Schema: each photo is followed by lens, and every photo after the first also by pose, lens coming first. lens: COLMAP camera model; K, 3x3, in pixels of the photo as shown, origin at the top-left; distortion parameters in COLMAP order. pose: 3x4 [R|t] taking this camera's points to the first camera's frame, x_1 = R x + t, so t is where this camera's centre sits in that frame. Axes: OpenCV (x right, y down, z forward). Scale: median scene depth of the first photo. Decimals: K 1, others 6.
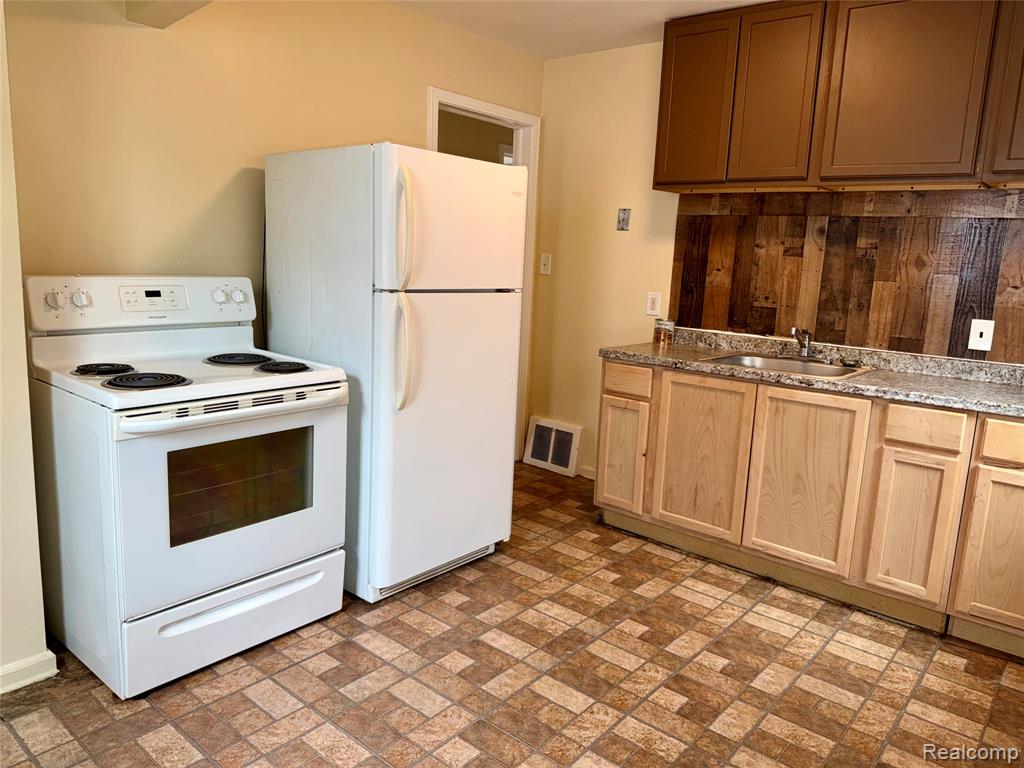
lens RADIAL K [[711.4, 0, 512.0], [0, 711.4, 384.0], [0, 0, 1]] dist [-0.077427, 0.000565]
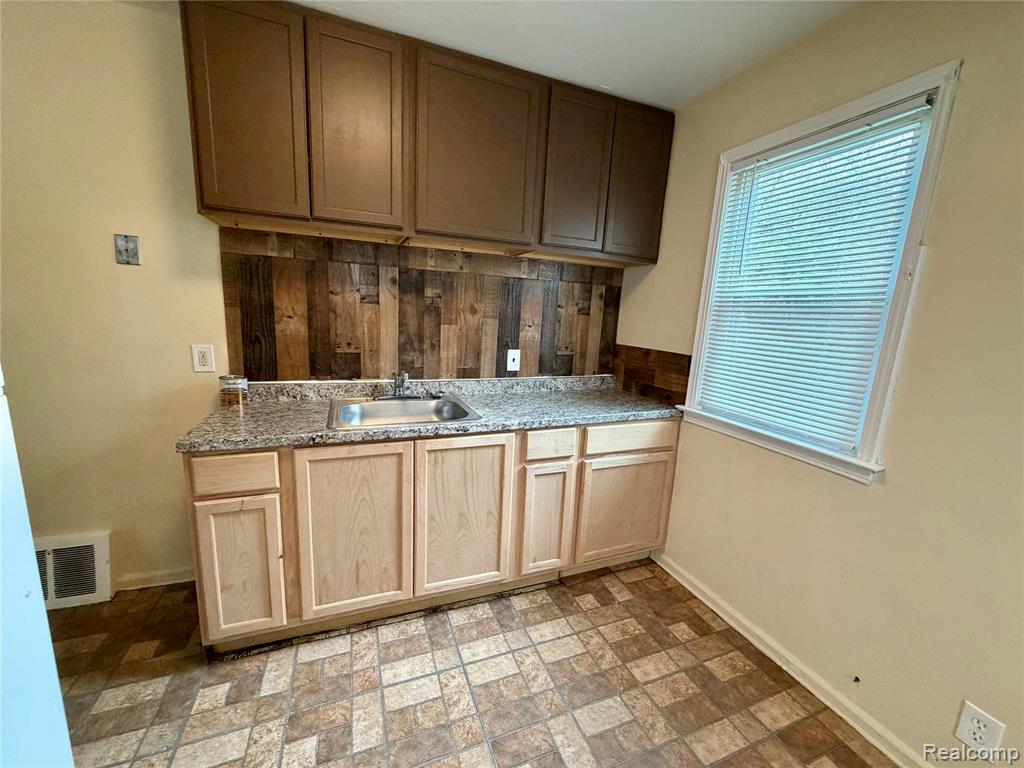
lens RADIAL K [[409.0, 0, 512.0], [0, 409.0, 384.0], [0, 0, 1]] dist [0.002024, -0.000115]
pose [[0.475847, -0.165627, 0.863793, -0.057555], [0.124856, 0.984883, 0.120065, -0.115779], [-0.870621, 0.050717, 0.489333, 0.542693]]
